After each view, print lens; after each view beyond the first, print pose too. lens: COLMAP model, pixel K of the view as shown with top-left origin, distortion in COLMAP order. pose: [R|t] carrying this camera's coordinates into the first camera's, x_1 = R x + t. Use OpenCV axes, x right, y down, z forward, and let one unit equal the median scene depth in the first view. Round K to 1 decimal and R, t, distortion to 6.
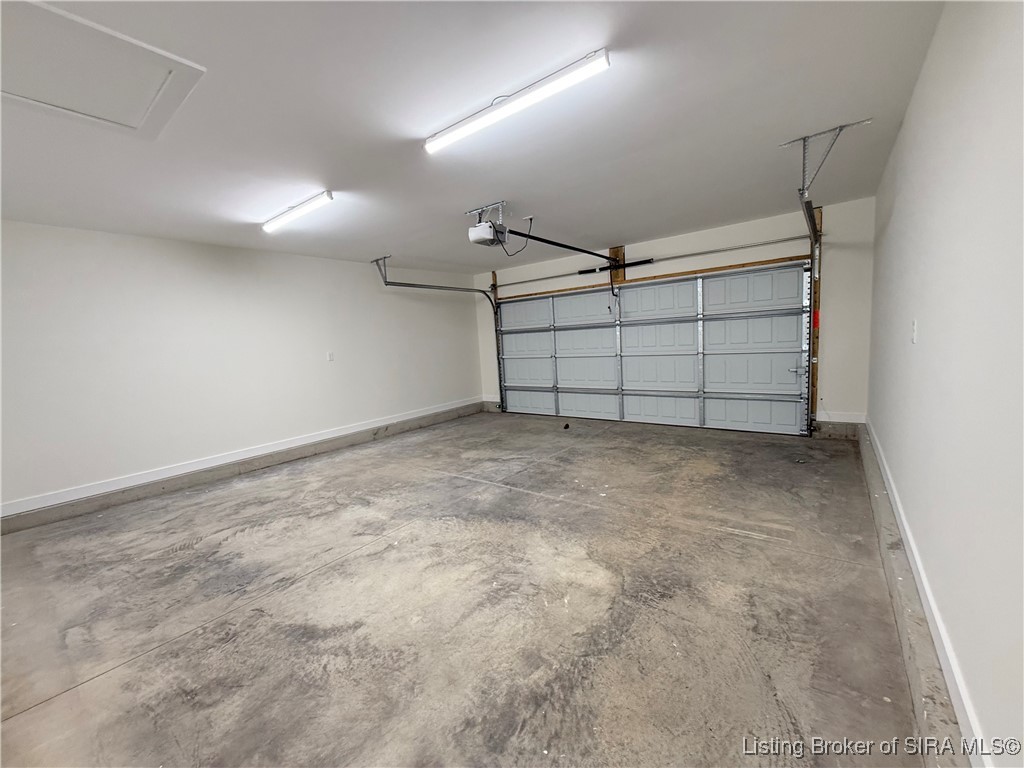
lens RADIAL K [[409.6, 0, 514.1], [0, 409.6, 386.6], [0, 0, 1]] dist [-0.002665, 0.001406]
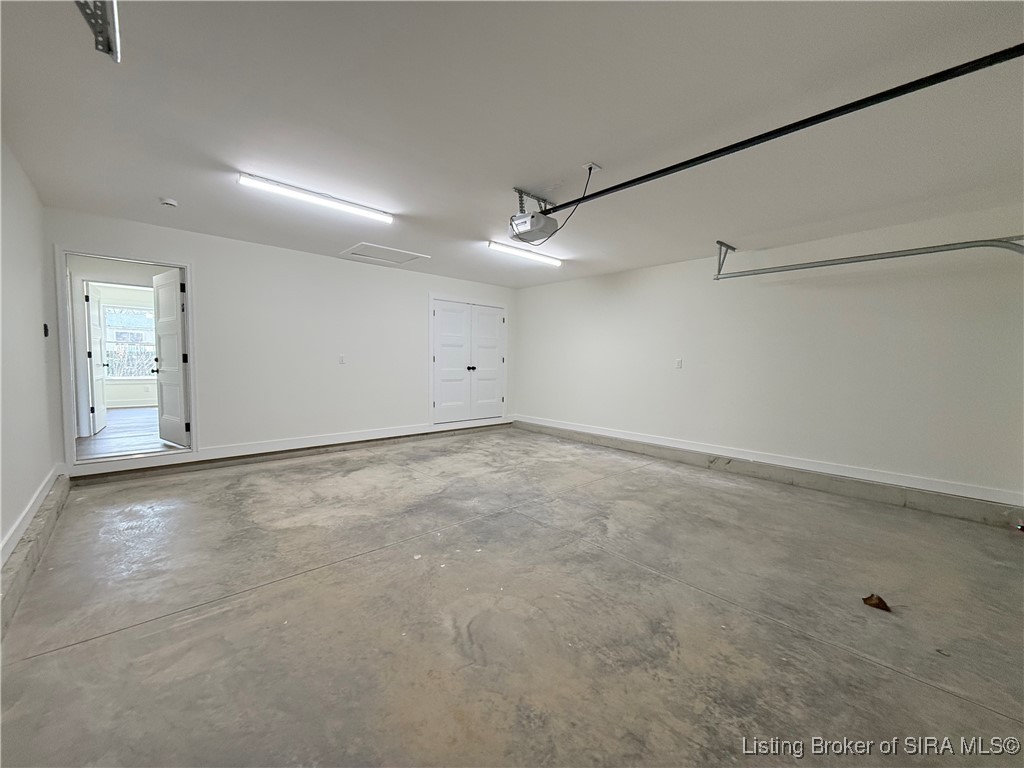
lens RADIAL K [[409.6, 0, 513.9], [0, 409.6, 382.5], [0, 0, 1]] dist [-0.002665, 0.001406]
pose [[-0.165659, 0.112429, -0.979753, 0.872682], [-0.123477, 0.983297, 0.133714, -0.172648], [0.978422, 0.143128, -0.149009, 1.211942]]
